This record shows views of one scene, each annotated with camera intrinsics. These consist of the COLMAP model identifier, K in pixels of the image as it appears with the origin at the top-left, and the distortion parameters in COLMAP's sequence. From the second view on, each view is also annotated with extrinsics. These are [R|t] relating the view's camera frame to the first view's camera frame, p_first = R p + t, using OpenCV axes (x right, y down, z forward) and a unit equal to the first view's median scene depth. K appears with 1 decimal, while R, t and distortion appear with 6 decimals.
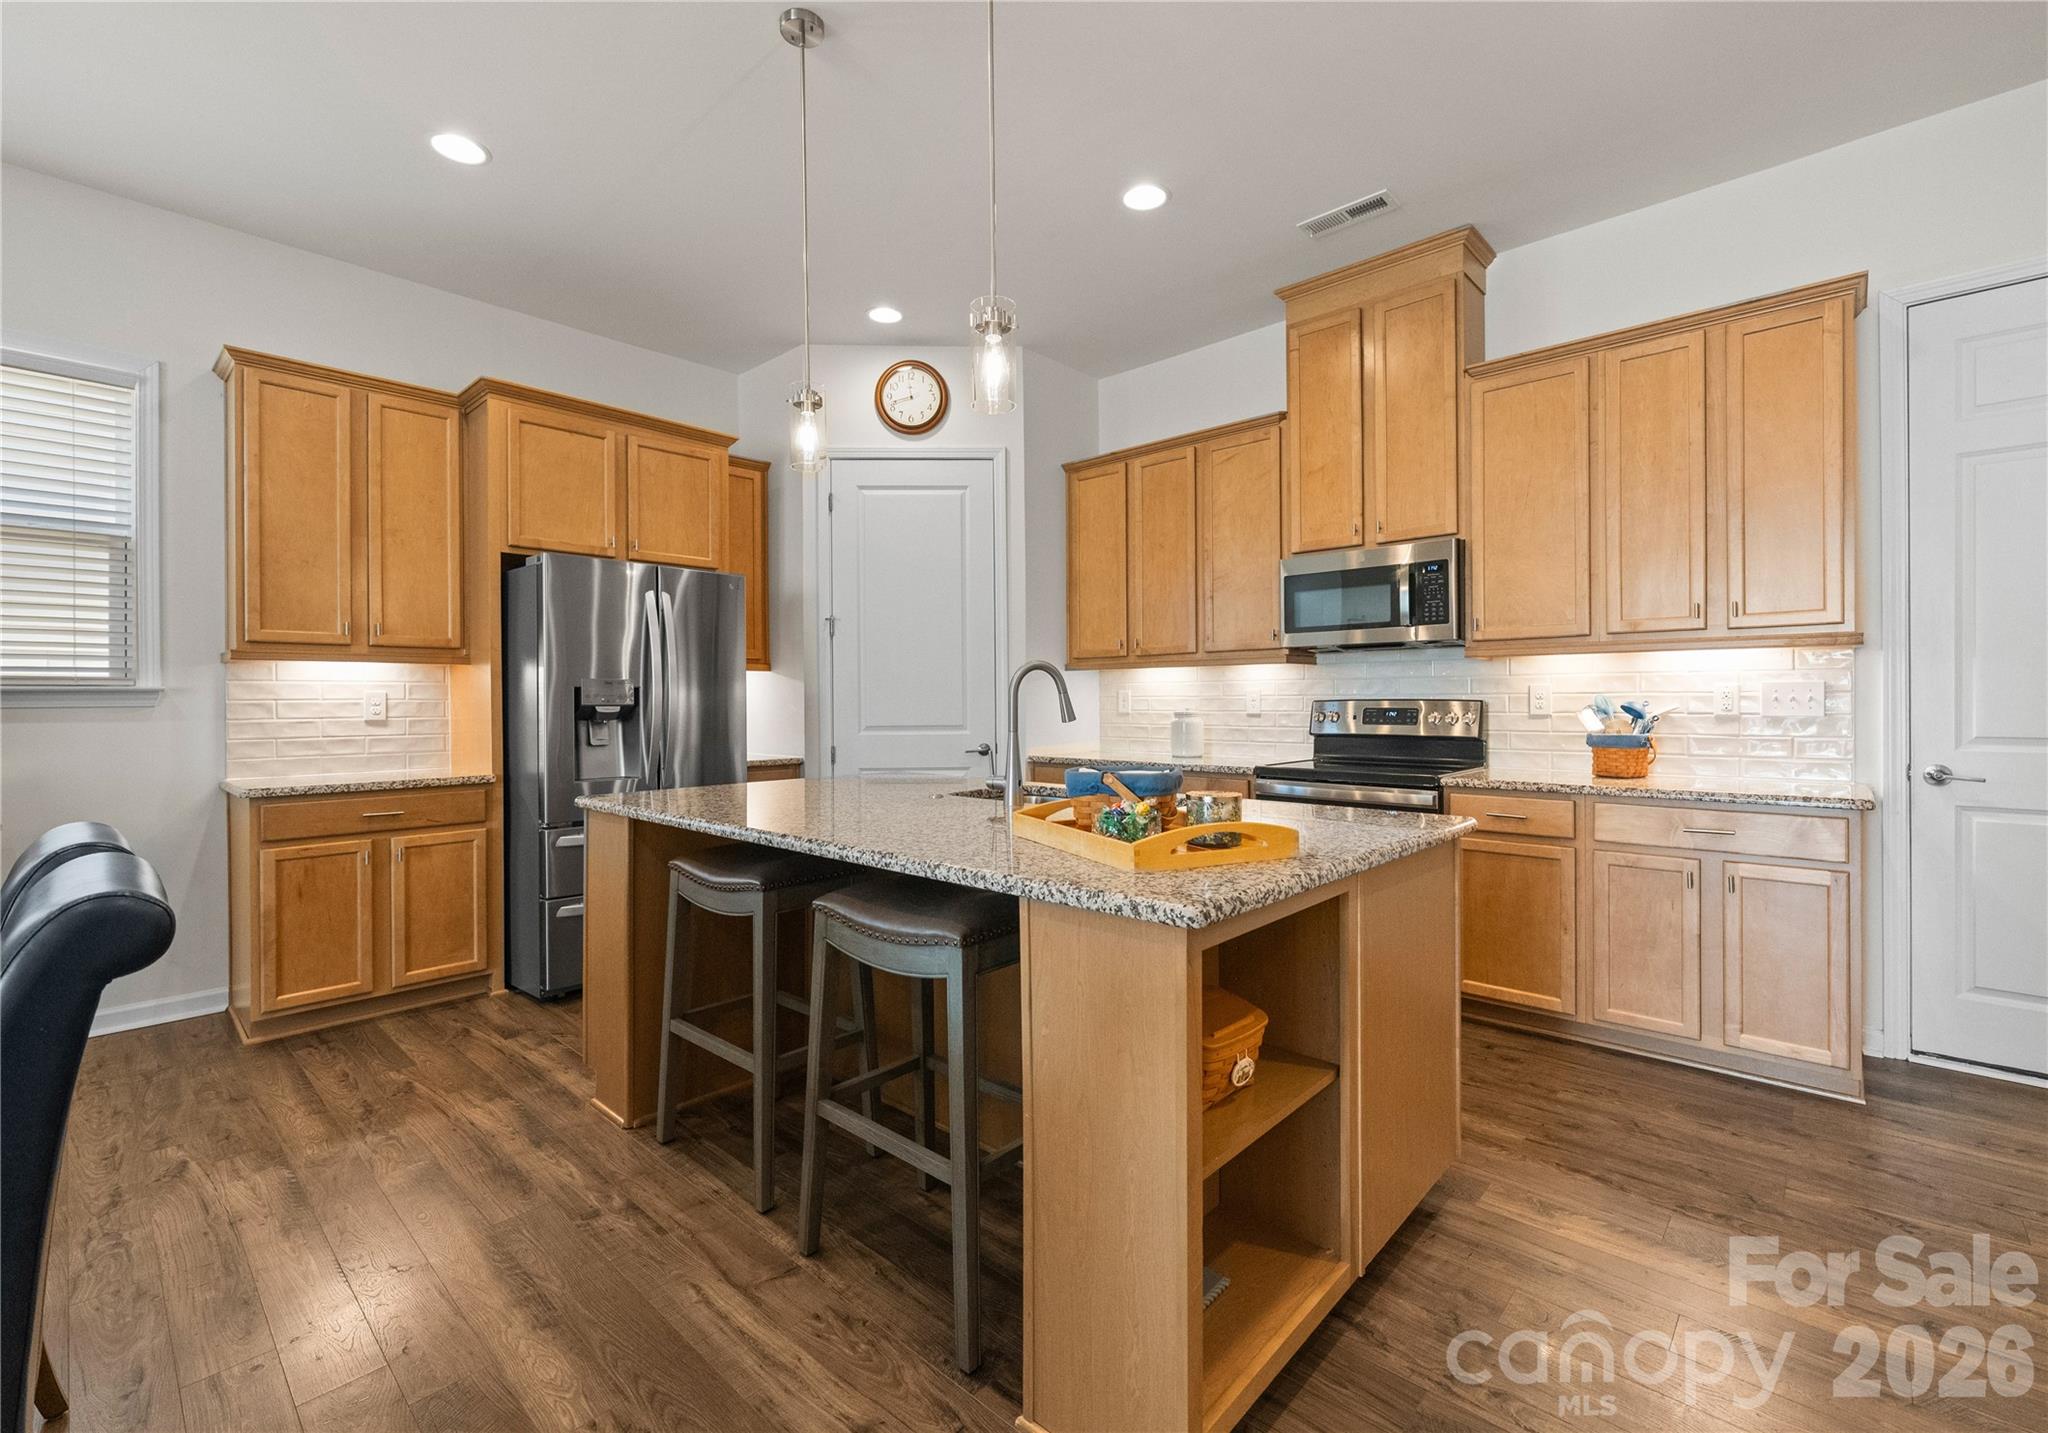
lens RADIAL K [[881.0, 0, 1024.3], [0, 881.0, 703.7], [0, 0, 1]] dist [-0.001521, -0.000098]
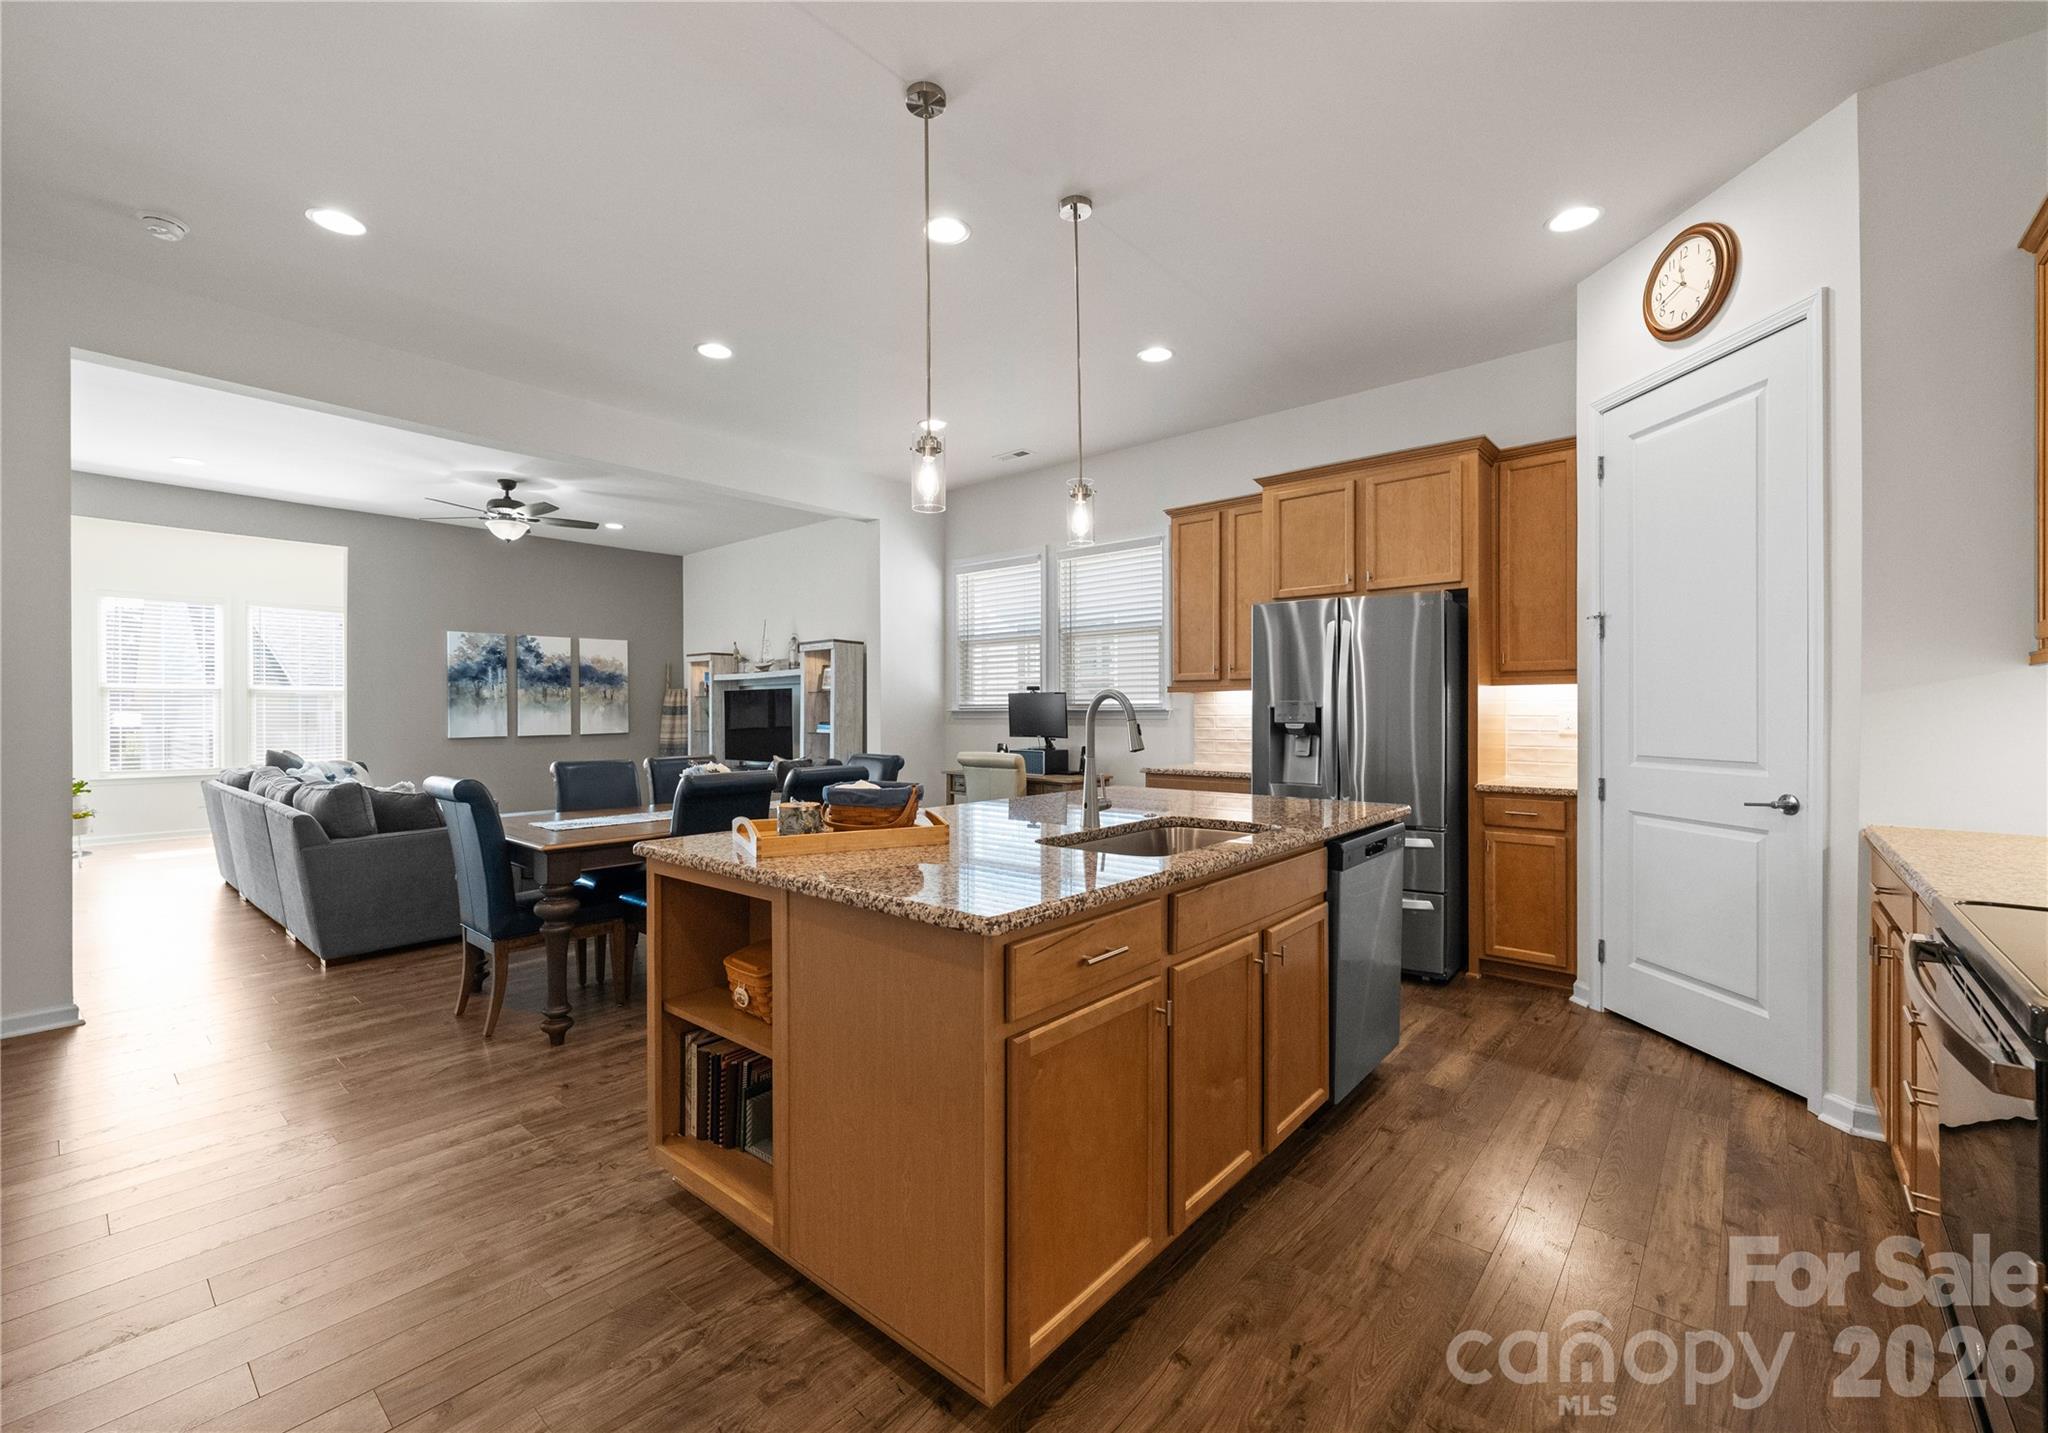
lens RADIAL K [[859.0, 0, 1015.6], [0, 859.0, 710.3], [0, 0, 1]] dist [0.003846, 0.000343]
pose [[0.032748, 0.003760, -0.999457, 0.707002], [0.000053, 0.999993, 0.003764, -0.020142], [0.999464, -0.000176, 0.032747, 0.600905]]
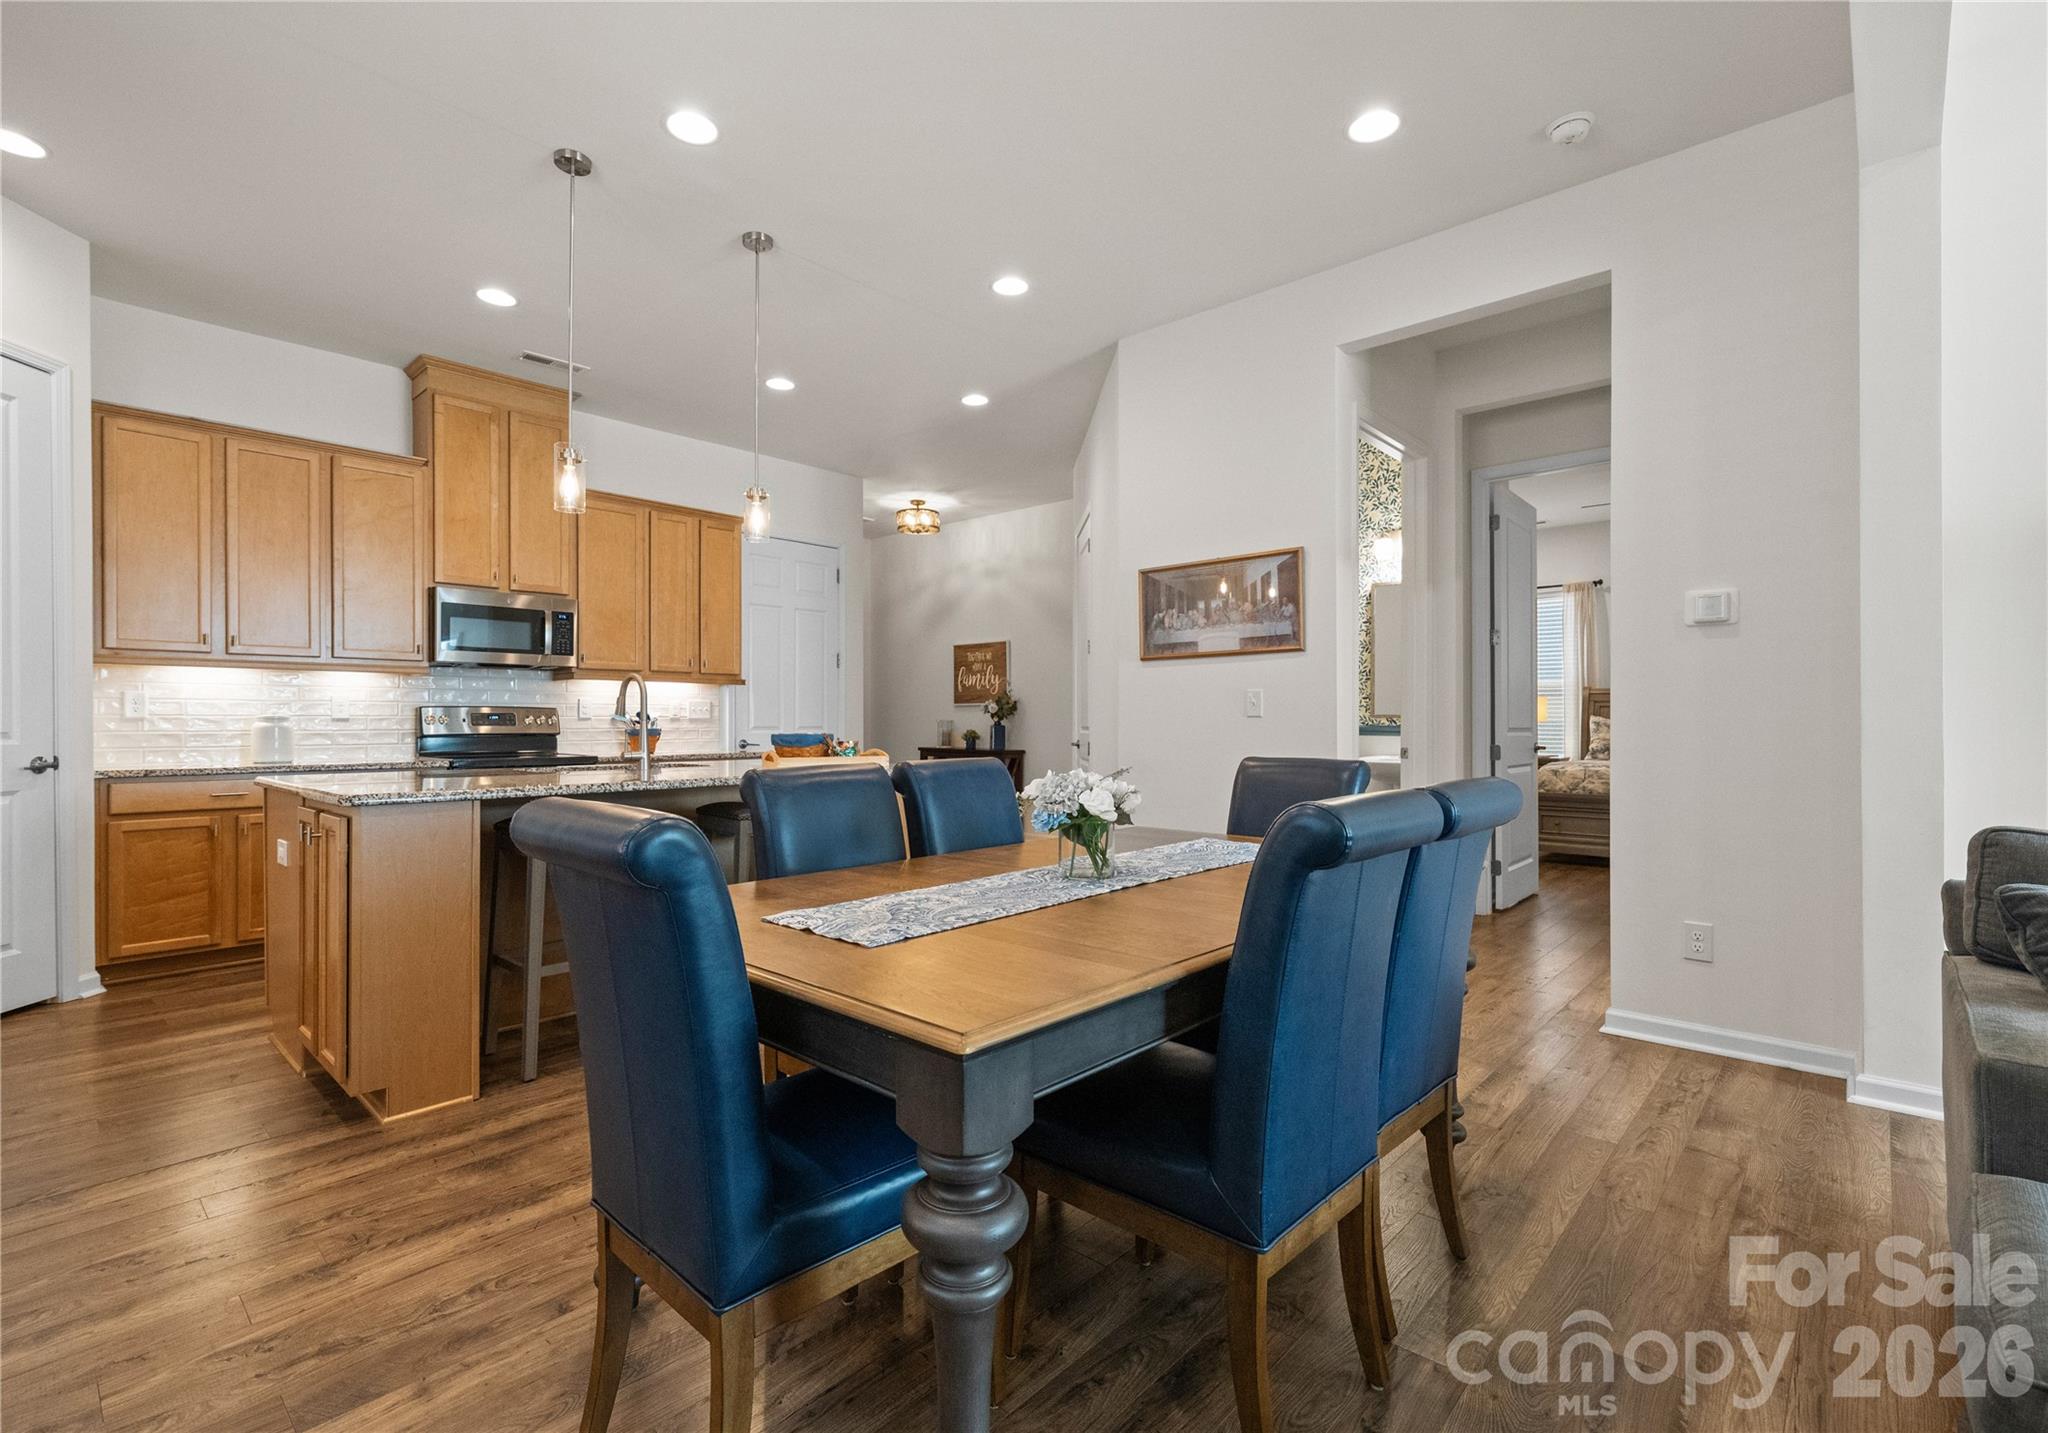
lens RADIAL K [[938.6, 0, 974.6], [0, 938.6, 719.3], [0, 0, 1]] dist [0.011574, -0.000350]
pose [[0.039495, 0.006286, 0.999200, -1.078450], [0.001861, 0.999978, -0.006364, 0.027896], [-0.999218, 0.002111, 0.039482, 0.254083]]
